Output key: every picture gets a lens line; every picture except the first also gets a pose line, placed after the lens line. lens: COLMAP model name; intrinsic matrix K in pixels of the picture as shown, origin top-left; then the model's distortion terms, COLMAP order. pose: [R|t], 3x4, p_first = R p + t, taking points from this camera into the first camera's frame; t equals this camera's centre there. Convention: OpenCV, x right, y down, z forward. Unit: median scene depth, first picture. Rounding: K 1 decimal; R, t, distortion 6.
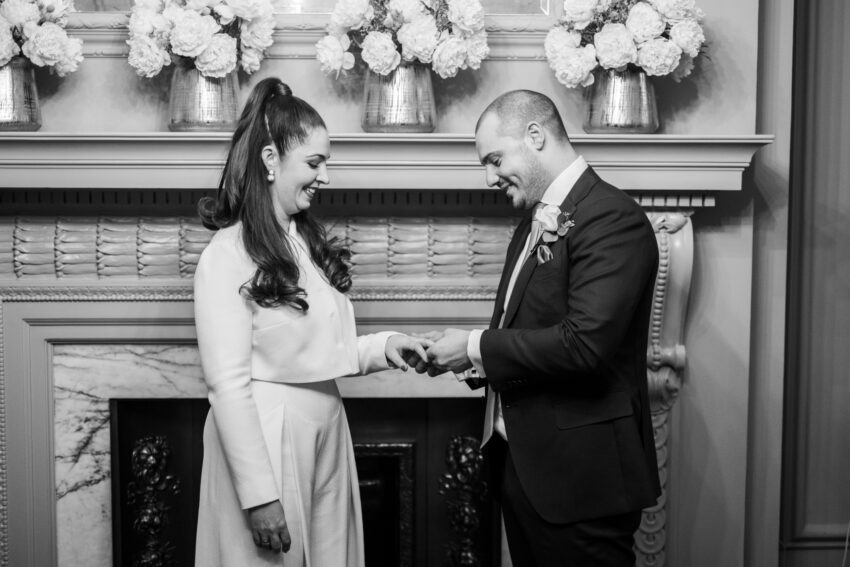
lens RADIAL K [[1469.3, 0, 425.0], [0, 1469.3, 283.5], [0, 0, 1]] dist [-0.007374, 0.005537]
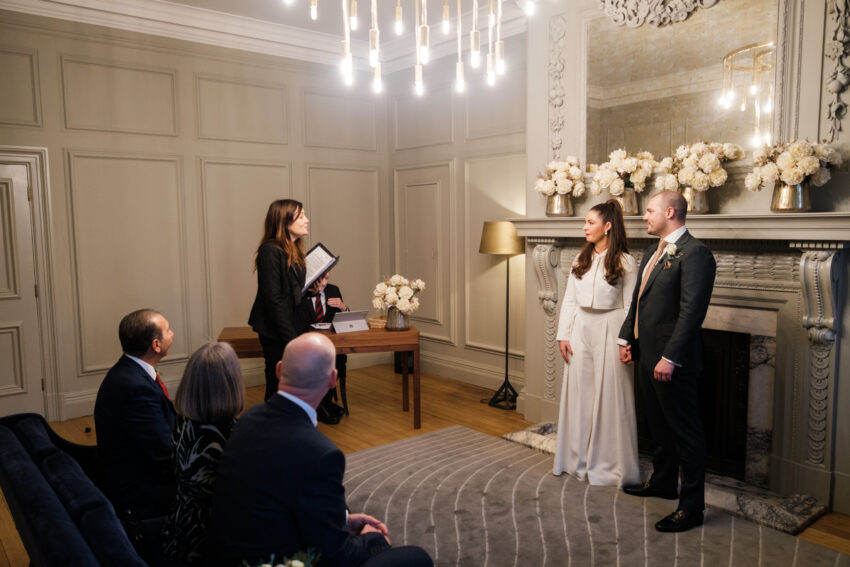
lens RADIAL K [[674.1, 0, 425.0], [0, 674.1, 283.5], [0, 0, 1]] dist [0.006987, 0.004050]
pose [[0.592113, 0.062337, -0.803440, 0.629084], [-0.061949, 0.997574, 0.031745, 0.000571], [0.803470, 0.030976, 0.594539, 0.010196]]
